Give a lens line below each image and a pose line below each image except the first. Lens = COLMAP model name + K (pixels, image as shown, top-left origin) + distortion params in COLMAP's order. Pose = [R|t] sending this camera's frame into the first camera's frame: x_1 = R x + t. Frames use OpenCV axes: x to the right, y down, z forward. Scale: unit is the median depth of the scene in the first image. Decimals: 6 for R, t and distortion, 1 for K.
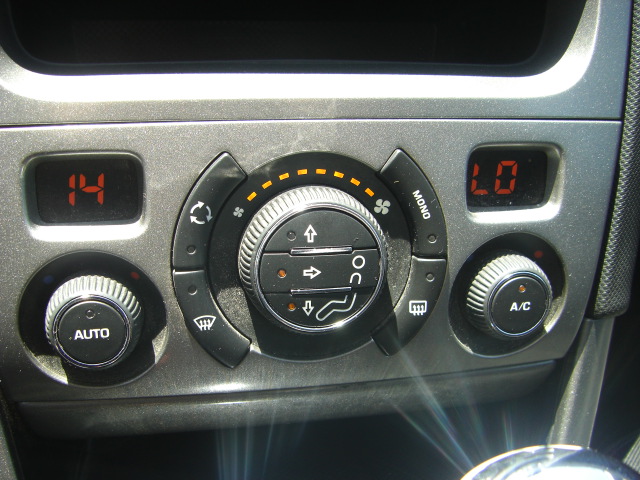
lens RADIAL K [[722.1, 0, 300.4], [0, 722.1, 279.3], [0, 0, 1]] dist [-0.169682, 0.084483]
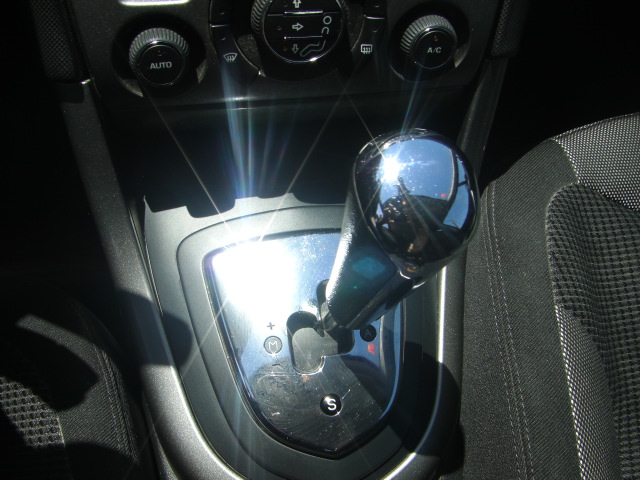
lens RADIAL K [[722.1, 0, 300.4], [0, 722.1, 279.3], [0, 0, 1]] dist [-0.169682, 0.084483]
pose [[0.999904, 0.012773, 0.005358, 0.019484], [-0.013851, 0.925478, 0.378548, -0.080475], [-0.000124, -0.378586, 0.925566, -0.627818]]
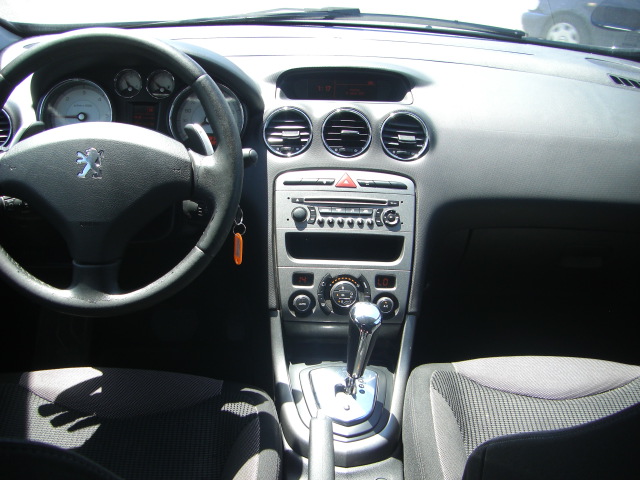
lens RADIAL K [[722.1, 0, 300.4], [0, 722.1, 279.3], [0, 0, 1]] dist [-0.169682, 0.084483]
pose [[0.986113, 0.022751, -0.164509, 0.572034], [-0.070999, 0.953241, -0.293754, 1.449312], [0.150134, 0.301355, 0.941618, -4.078480]]
